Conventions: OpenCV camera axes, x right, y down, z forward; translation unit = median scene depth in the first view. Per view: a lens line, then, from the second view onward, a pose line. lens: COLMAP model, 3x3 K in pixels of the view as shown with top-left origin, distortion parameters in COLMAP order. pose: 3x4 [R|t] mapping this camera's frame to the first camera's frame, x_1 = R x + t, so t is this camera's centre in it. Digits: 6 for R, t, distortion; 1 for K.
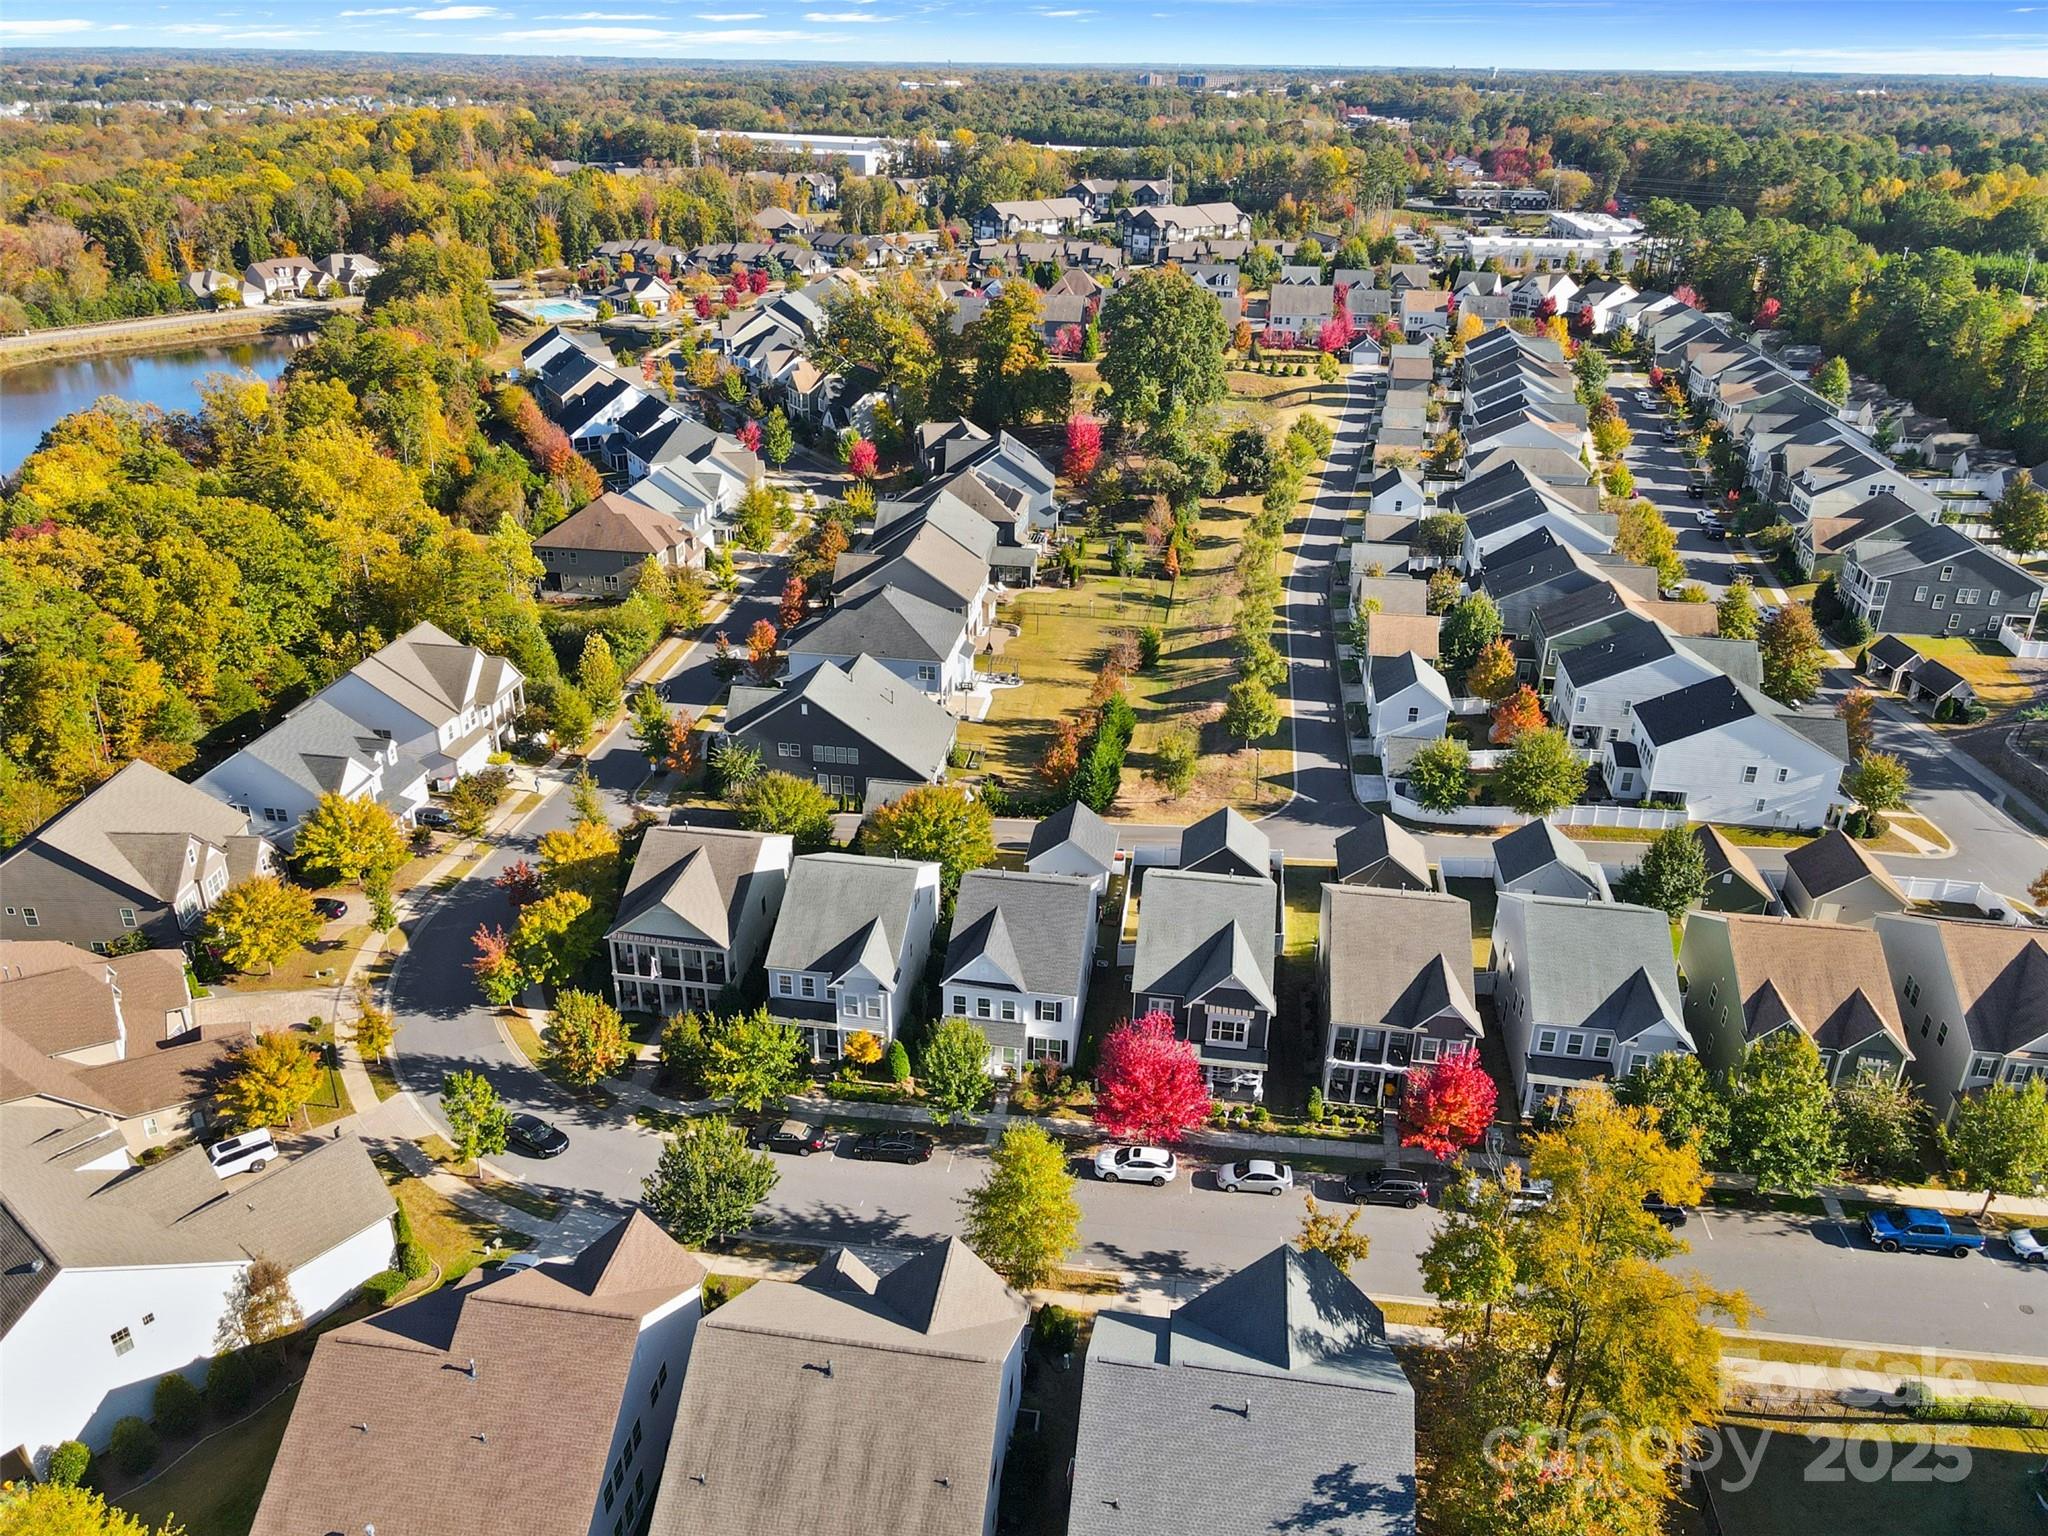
lens RADIAL K [[1546.3, 0, 1024.0], [0, 1546.3, 768.0], [0, 0, 1]] dist [0.004267, 0.044451]
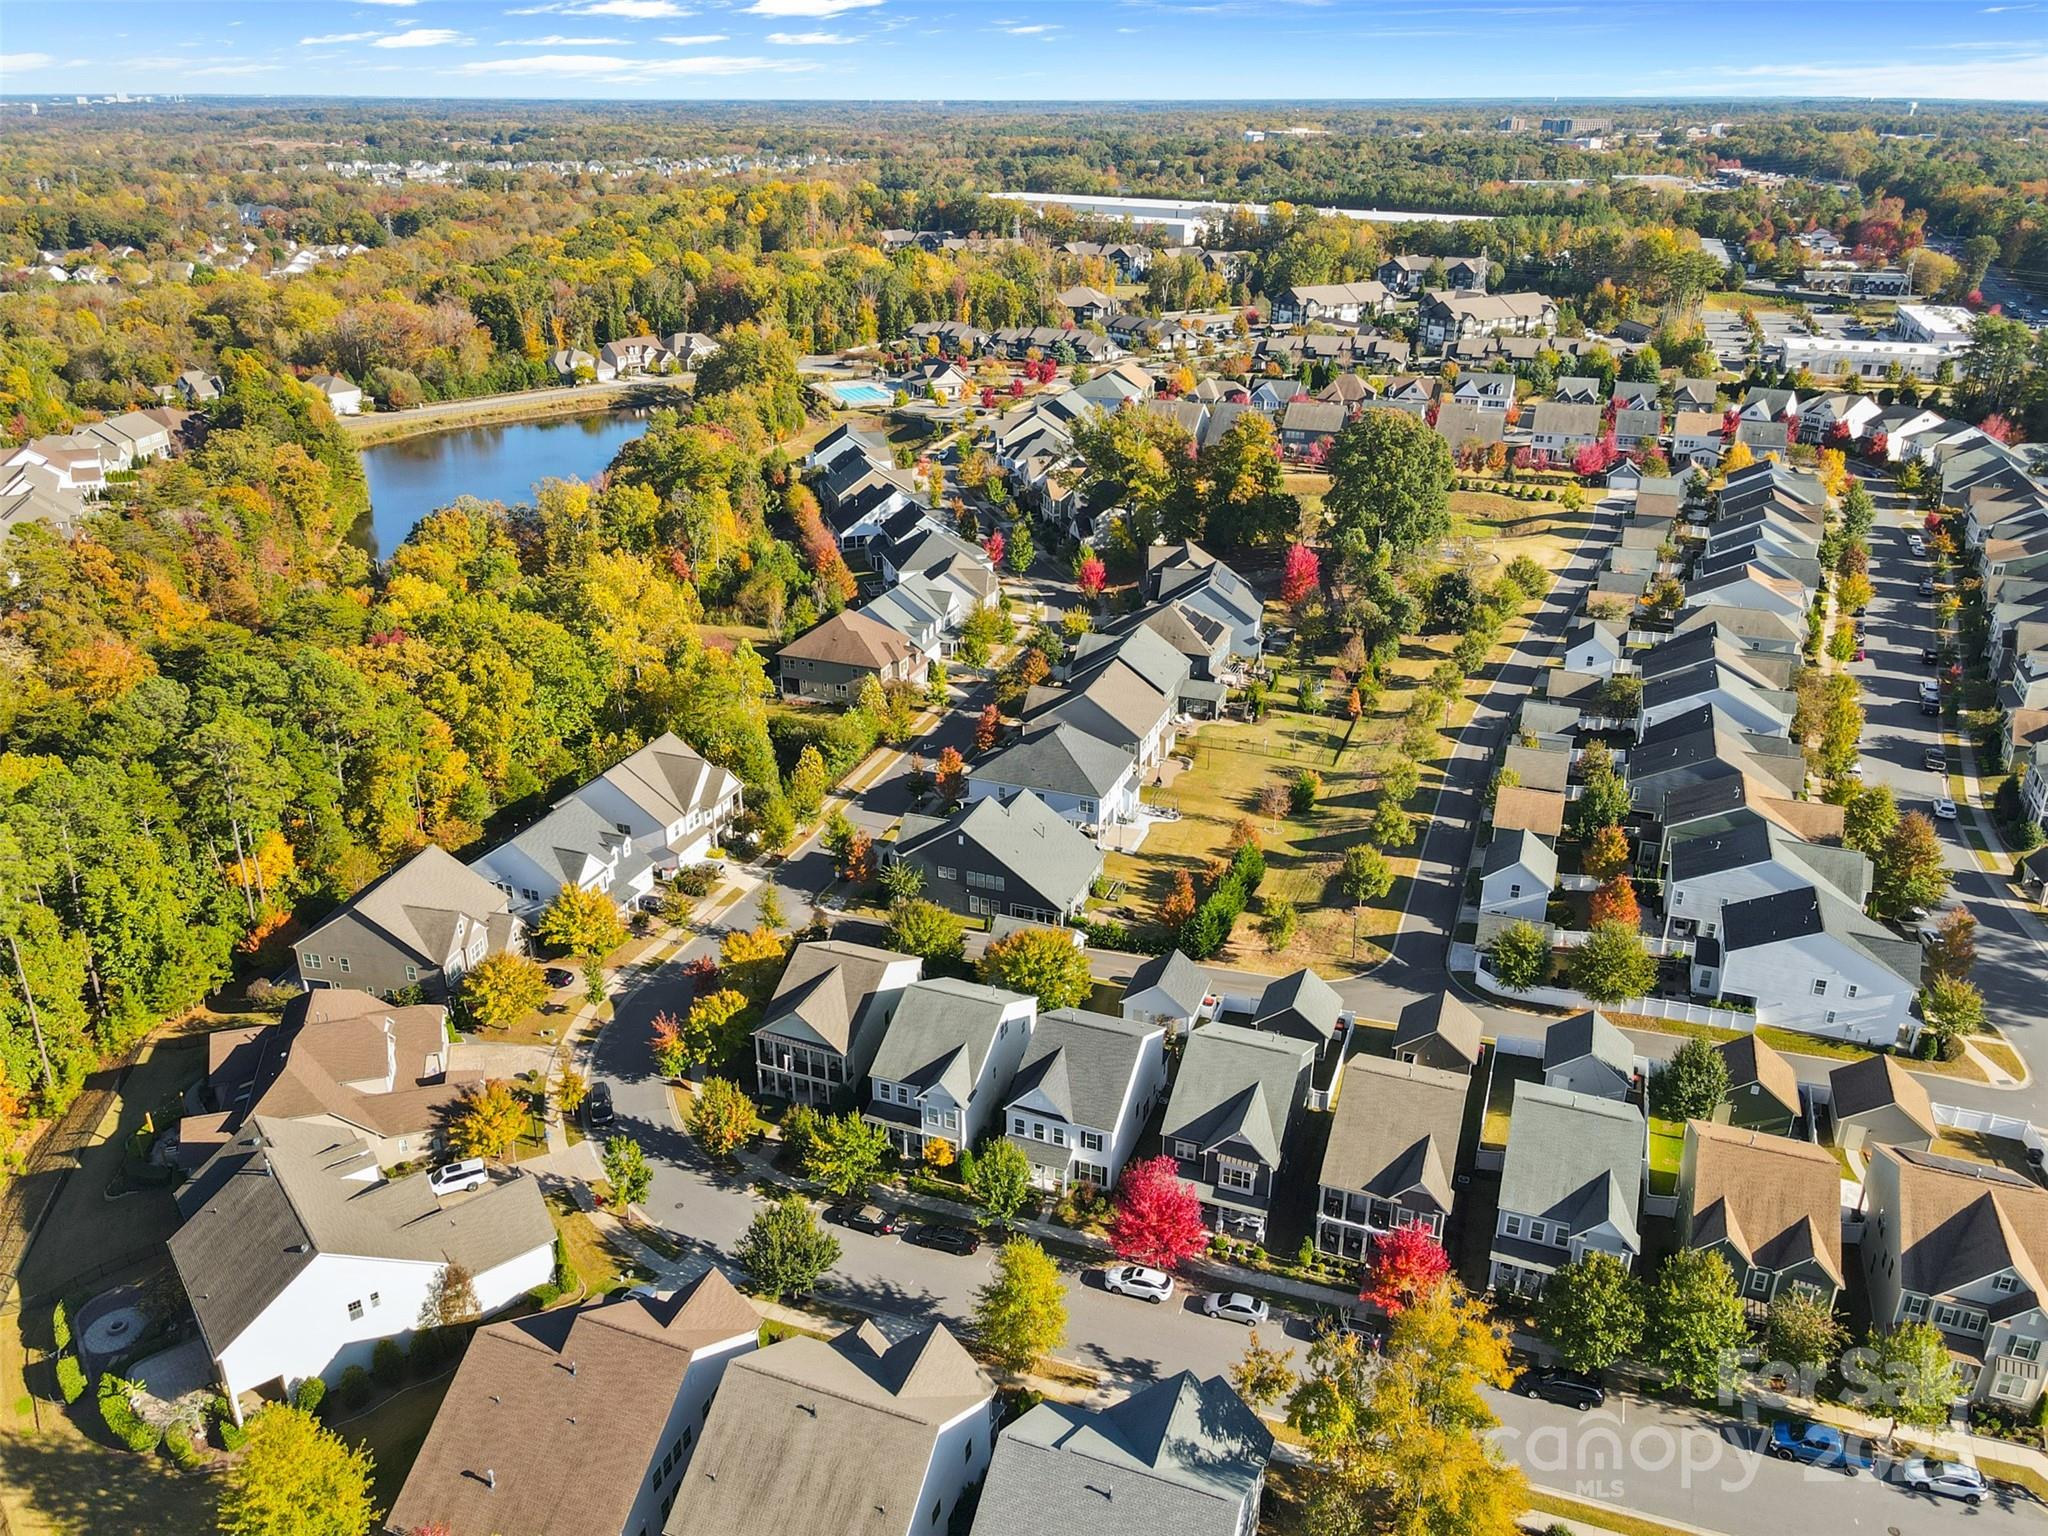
lens RADIAL K [[1608.8, 0, 1024.0], [0, 1608.8, 768.0], [0, 0, 1]] dist [-0.009415, 0.067845]
pose [[0.976266, 0.078017, -0.202037, 0.129196], [-0.082176, 0.996542, -0.012270, -0.073071], [0.200381, 0.028581, 0.979301, -0.152363]]
